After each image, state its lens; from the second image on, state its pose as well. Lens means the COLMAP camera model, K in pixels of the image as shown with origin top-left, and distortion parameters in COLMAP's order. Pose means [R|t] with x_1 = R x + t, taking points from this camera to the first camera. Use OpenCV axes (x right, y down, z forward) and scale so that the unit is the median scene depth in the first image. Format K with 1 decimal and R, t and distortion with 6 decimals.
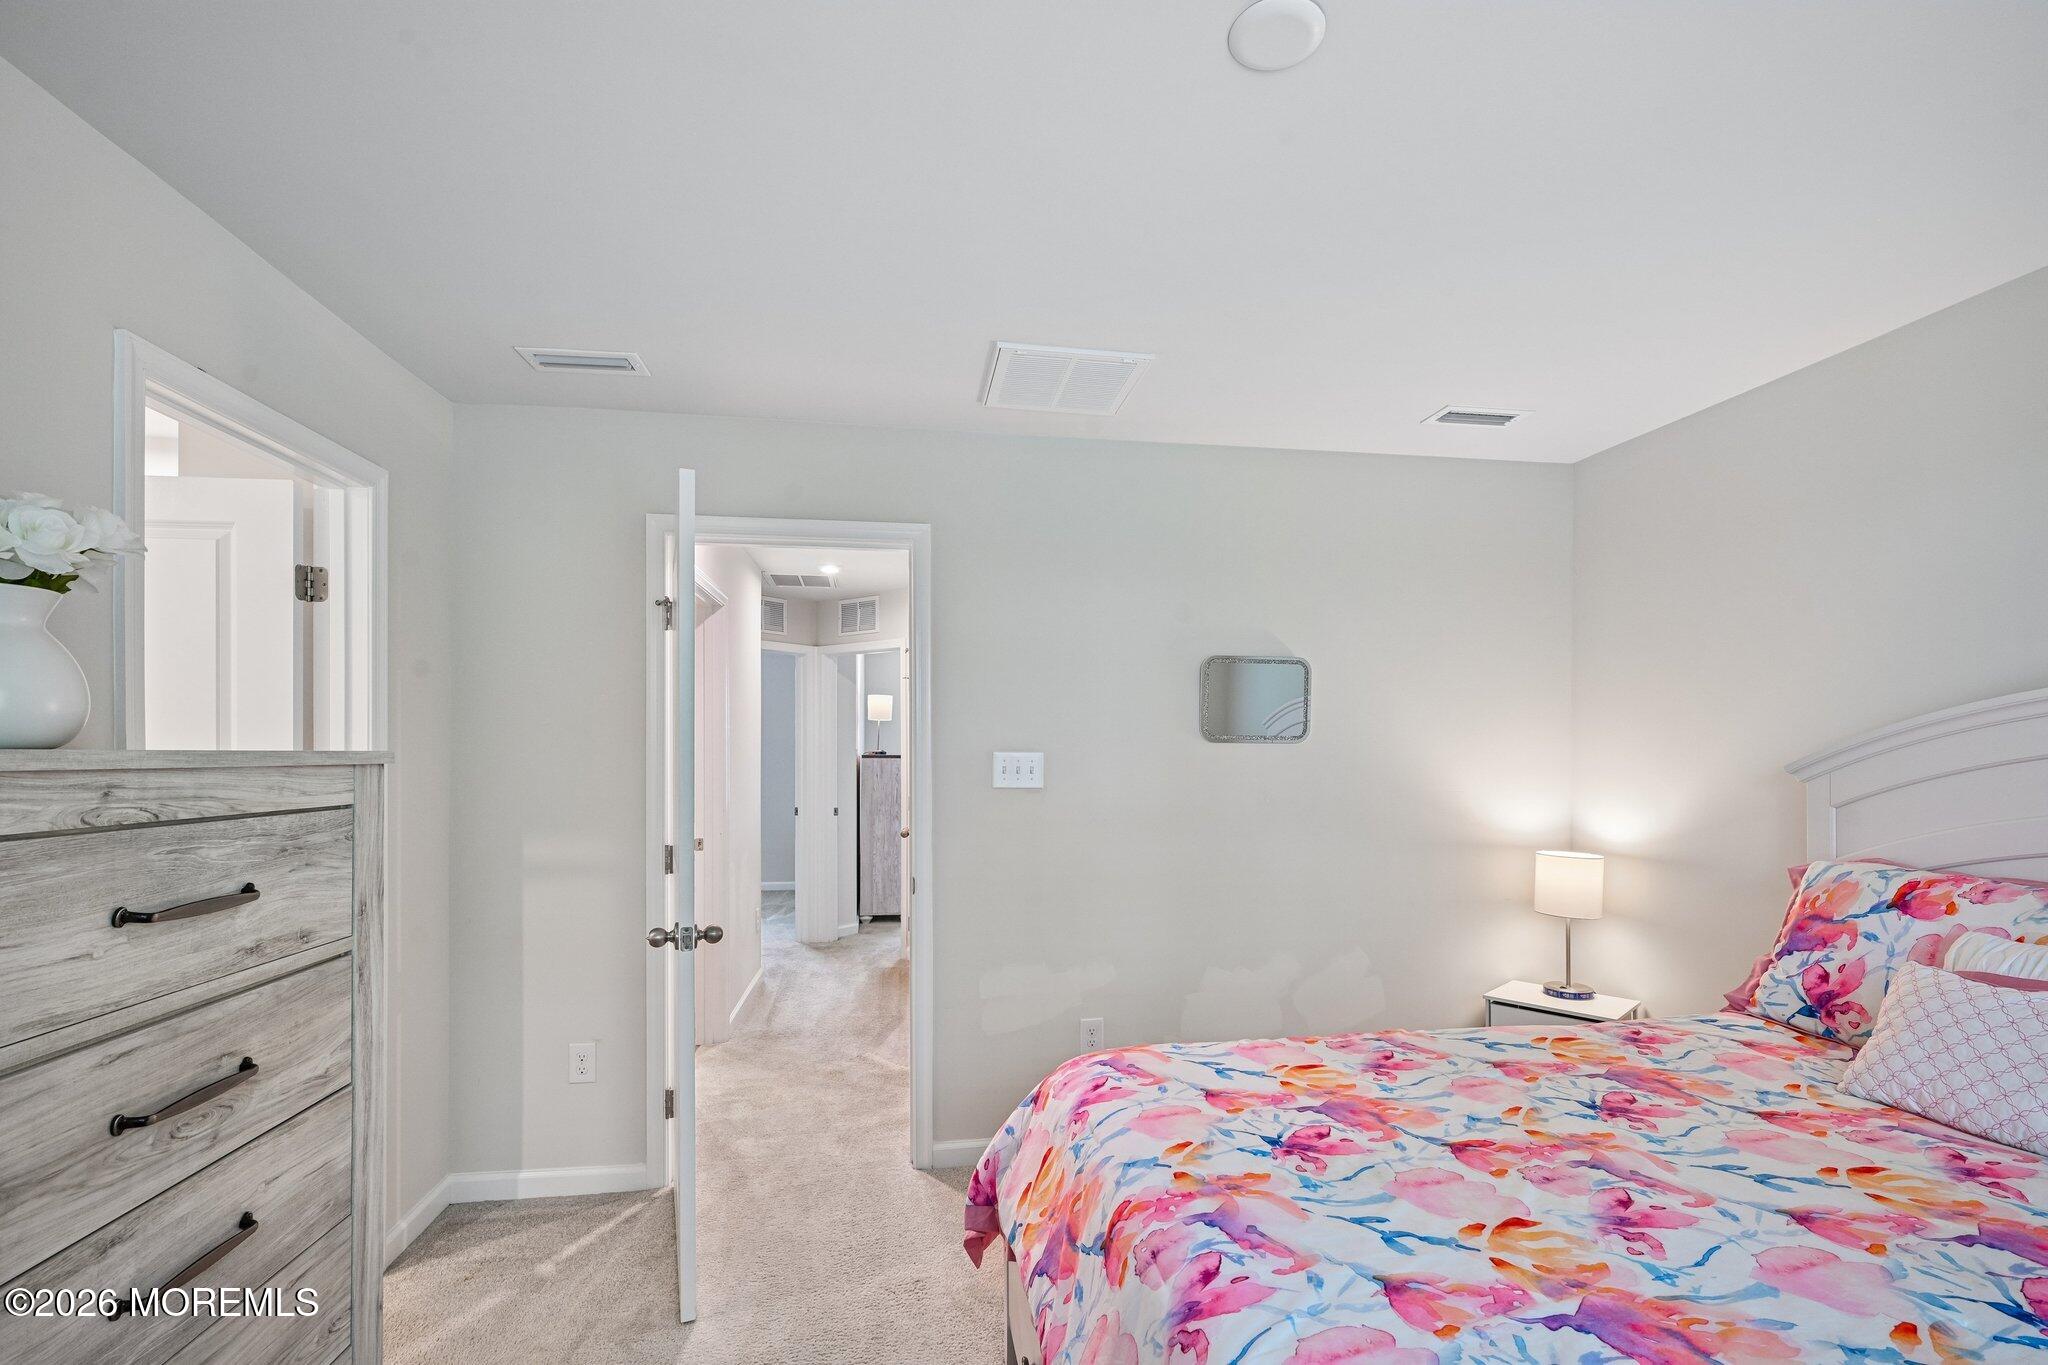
lens RADIAL K [[908.9, 0, 1043.5], [0, 908.9, 749.4], [0, 0, 1]] dist [0.000061, 0.000523]
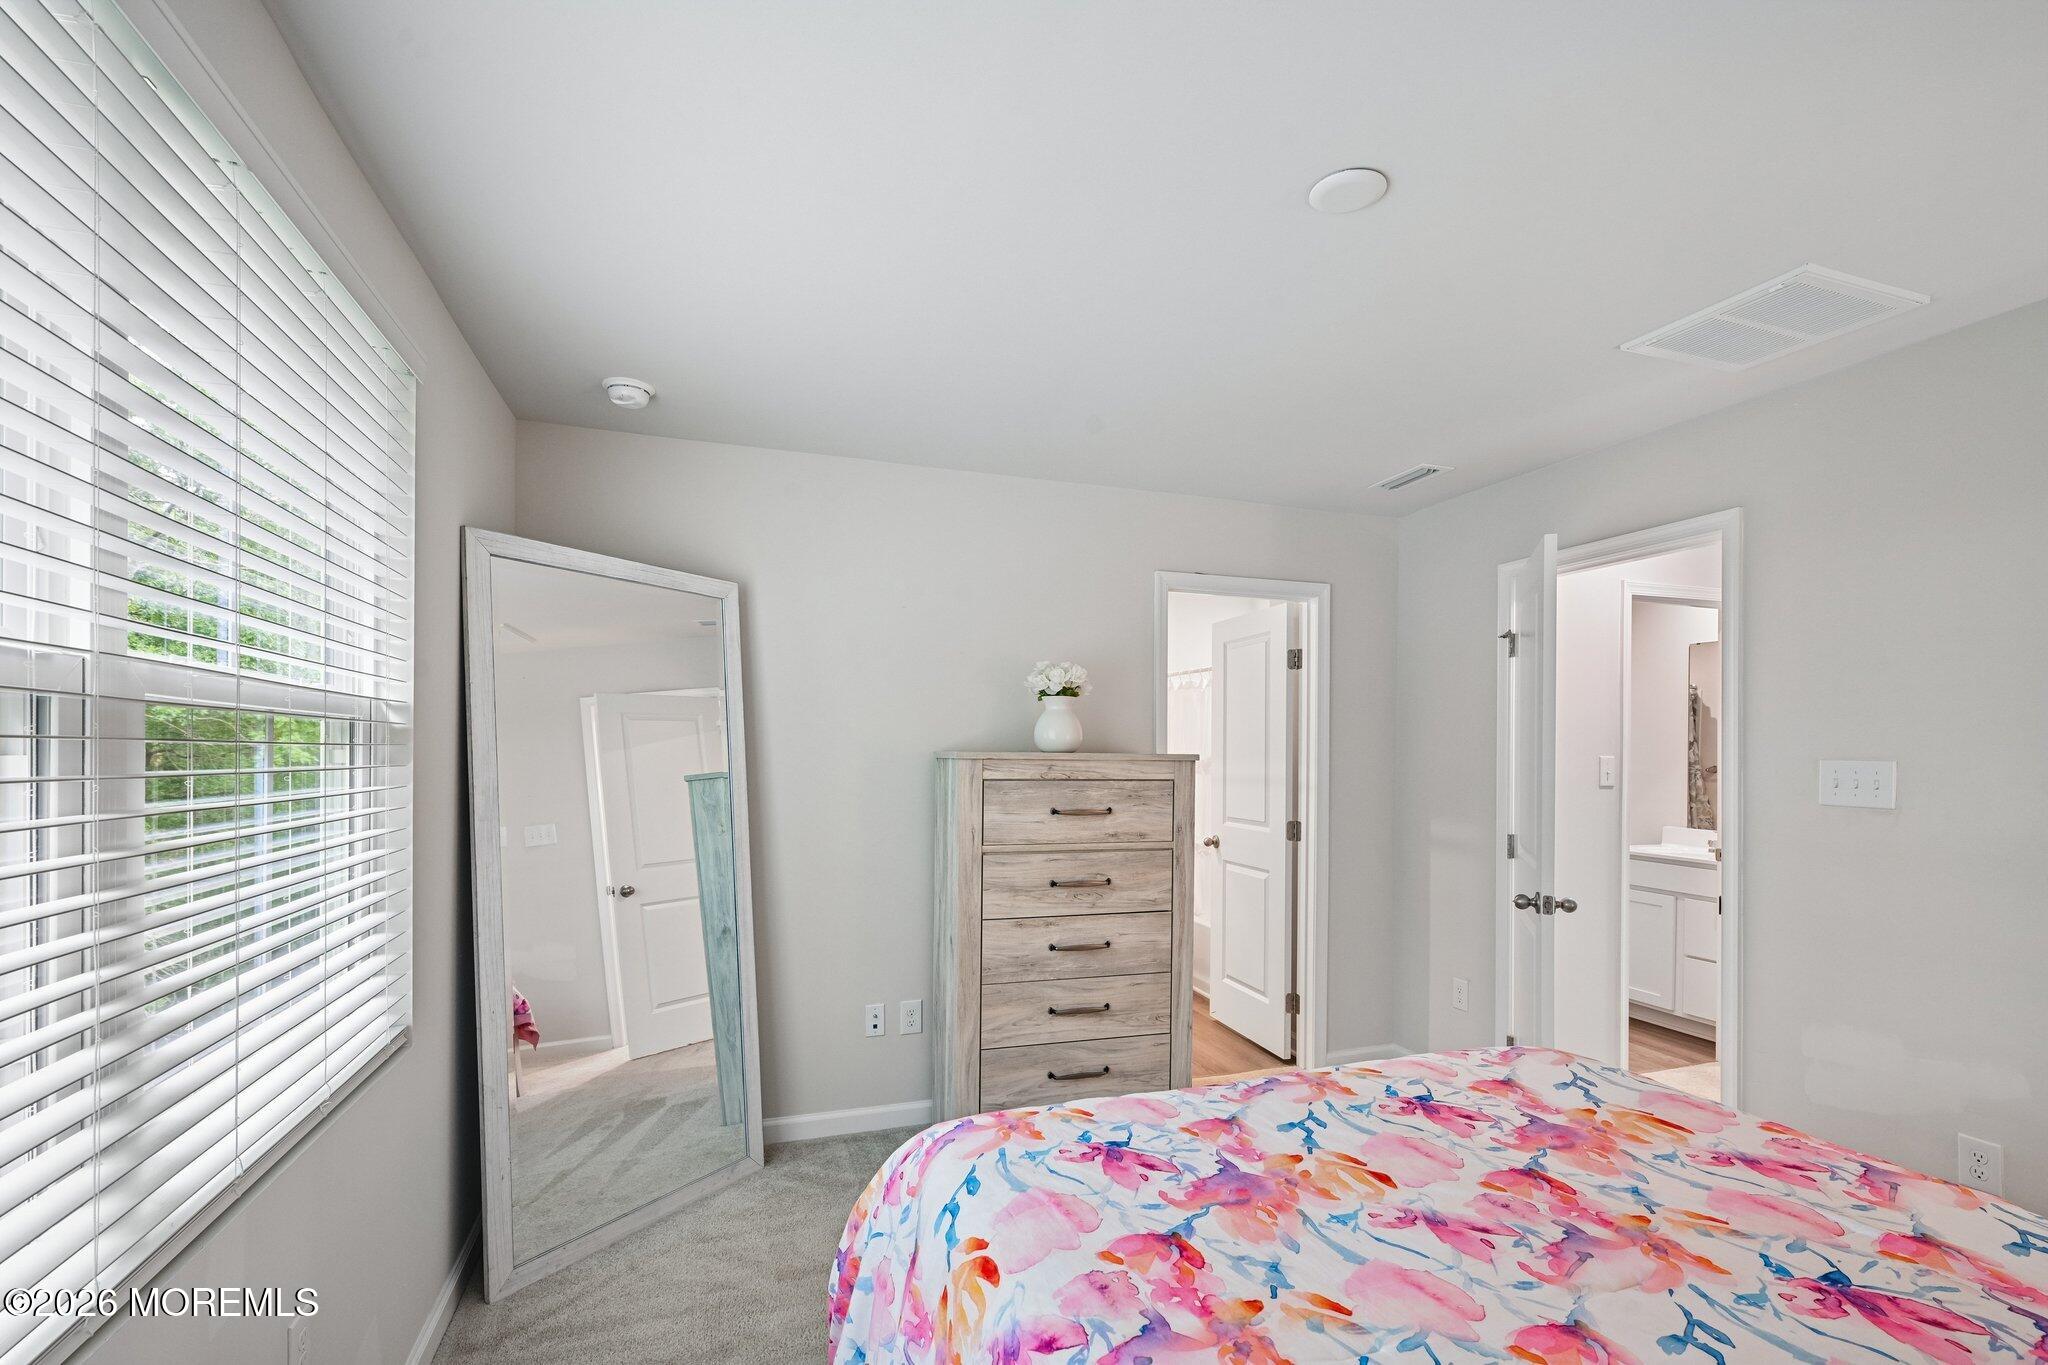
lens RADIAL K [[908.9, 0, 1041.0], [0, 908.9, 753.2], [0, 0, 1]] dist [0.000061, 0.000523]
pose [[0.183664, 0.002581, -0.982986, 1.360795], [-0.007566, 0.999971, 0.001212, -0.000757], [0.982960, 0.007215, 0.183678, 0.331524]]
